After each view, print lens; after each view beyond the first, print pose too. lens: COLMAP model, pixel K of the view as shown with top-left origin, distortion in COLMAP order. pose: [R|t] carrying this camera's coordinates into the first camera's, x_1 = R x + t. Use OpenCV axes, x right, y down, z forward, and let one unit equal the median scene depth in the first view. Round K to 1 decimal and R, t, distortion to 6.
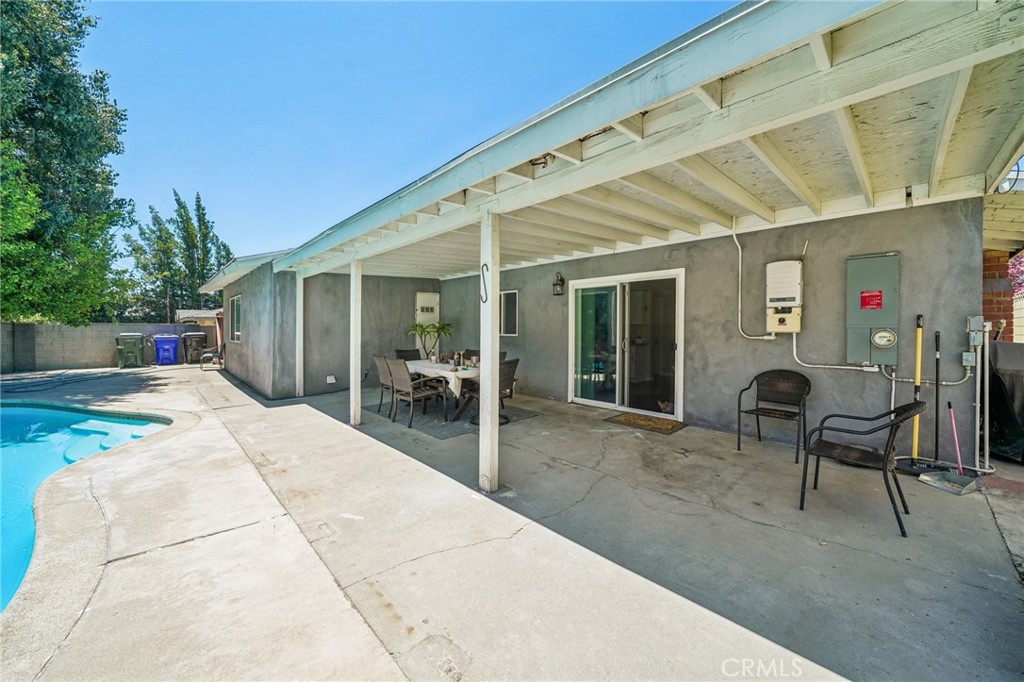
lens RADIAL K [[393.0, 0, 487.0], [0, 393.0, 330.1], [0, 0, 1]] dist [-0.010743, 0.003209]
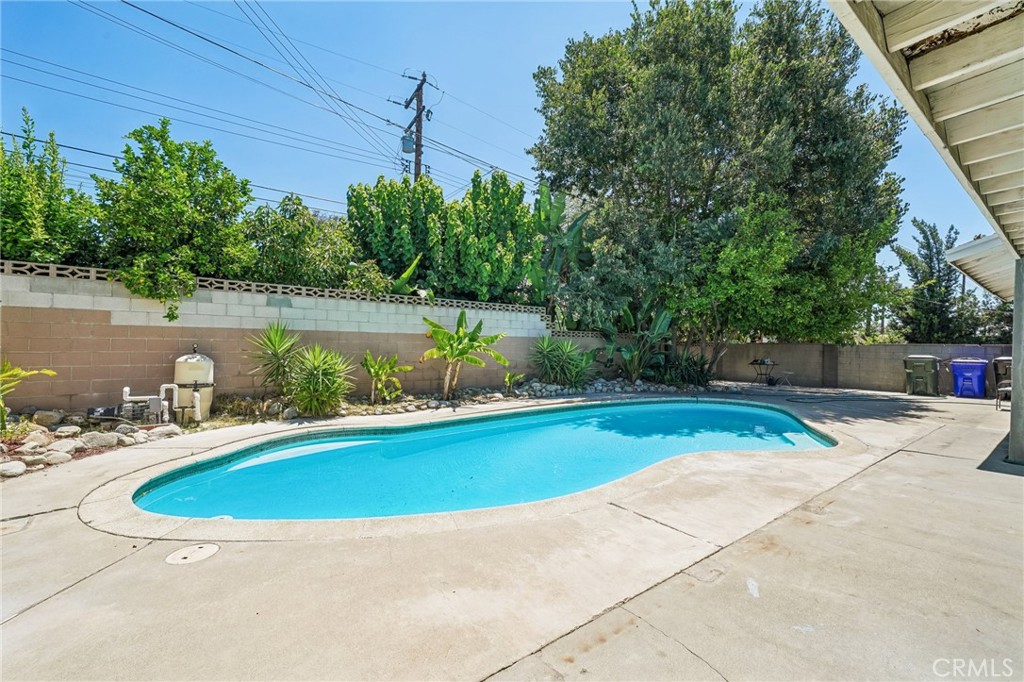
lens RADIAL K [[454.2, 0, 511.6], [0, 454.2, 342.9], [0, 0, 1]] dist [0.008734, 0.000353]
pose [[-0.077361, -0.008321, -0.996968, 0.504411], [-0.021135, 0.999754, -0.006705, 0.019510], [0.996779, 0.020552, -0.077518, 0.530122]]
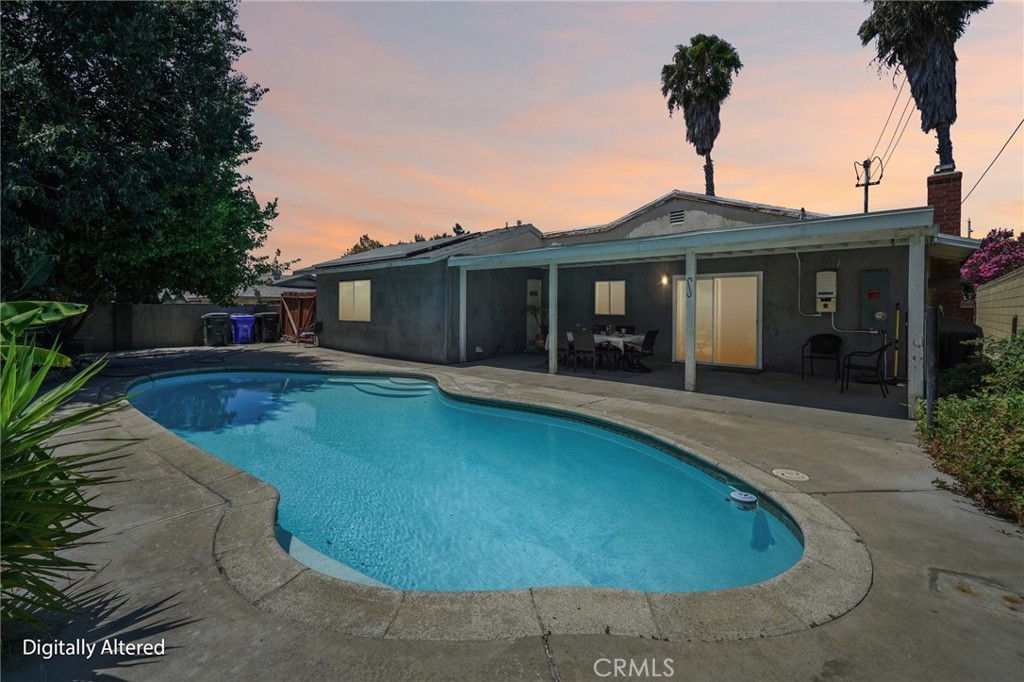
lens RADIAL K [[454.2, 0, 505.5], [0, 454.2, 310.9], [0, 0, 1]] dist [0.008734, 0.000353]
pose [[0.996782, 0.000552, 0.080162, -0.742712], [-0.000706, 0.999998, 0.001889, -0.002634], [-0.080161, -0.001939, 0.996780, -0.815978]]
